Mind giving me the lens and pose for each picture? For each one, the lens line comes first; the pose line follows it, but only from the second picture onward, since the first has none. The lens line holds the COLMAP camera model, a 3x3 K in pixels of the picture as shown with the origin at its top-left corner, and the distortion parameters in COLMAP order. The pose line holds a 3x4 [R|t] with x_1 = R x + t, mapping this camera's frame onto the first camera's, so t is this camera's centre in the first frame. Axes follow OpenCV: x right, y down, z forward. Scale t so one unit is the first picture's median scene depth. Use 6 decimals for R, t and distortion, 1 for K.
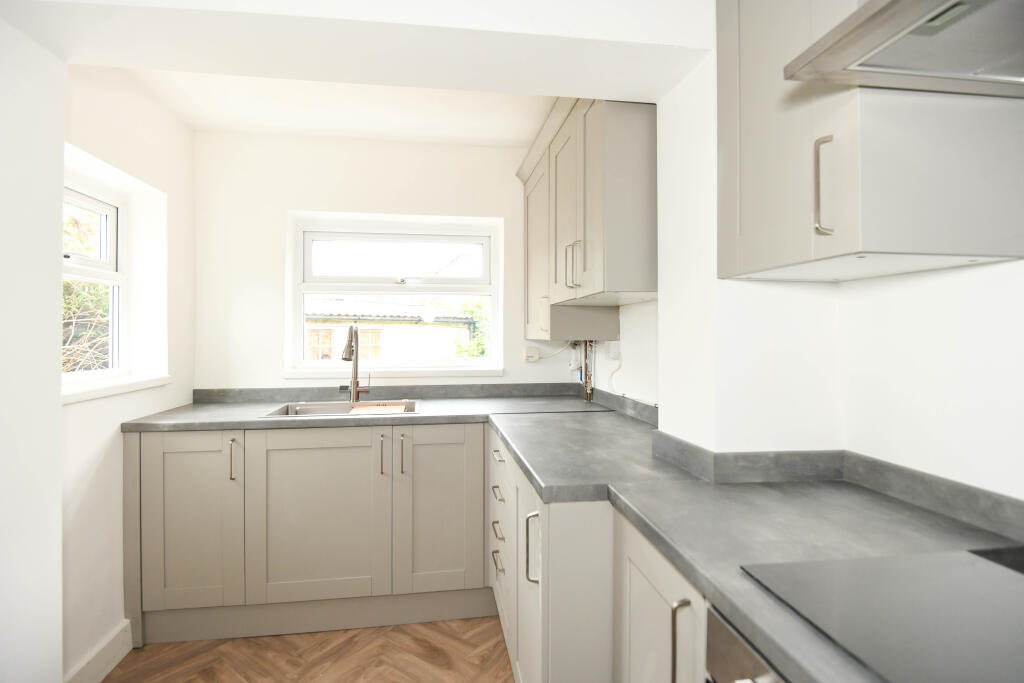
lens RADIAL K [[466.9, 0, 508.3], [0, 466.9, 334.7], [0, 0, 1]] dist [-0.000562, -0.000197]
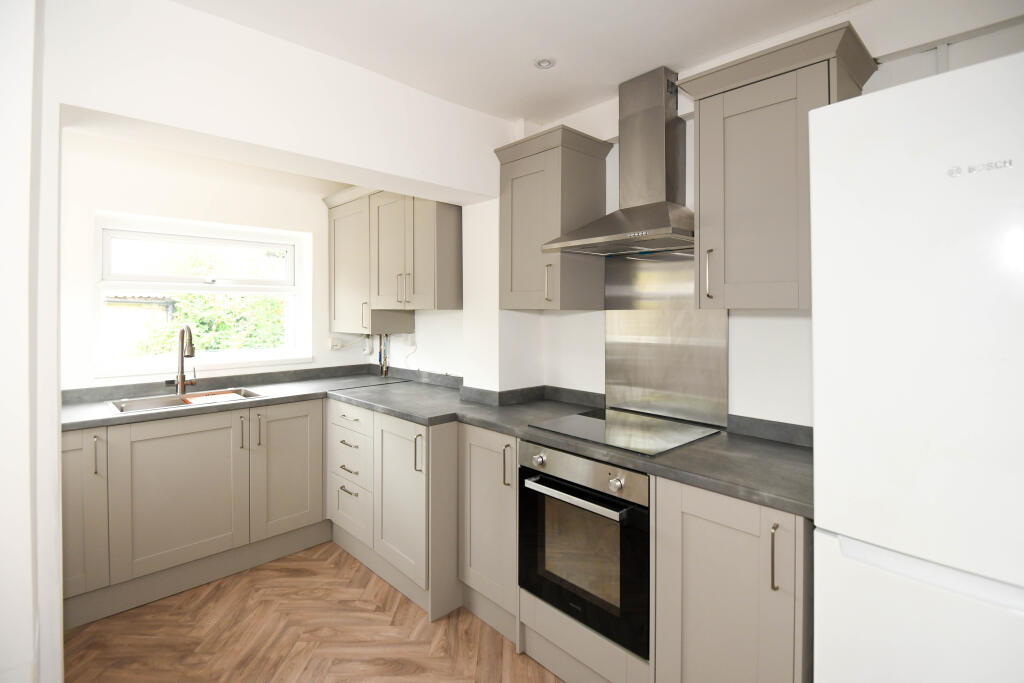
lens RADIAL K [[491.3, 0, 522.8], [0, 491.3, 307.9], [0, 0, 1]] dist [-0.029979, 0.000206]
pose [[0.778798, 0.002547, 0.627269, -0.478108], [-0.003822, 0.999992, 0.000686, -0.071436], [-0.627263, -0.002932, 0.778802, -0.440271]]
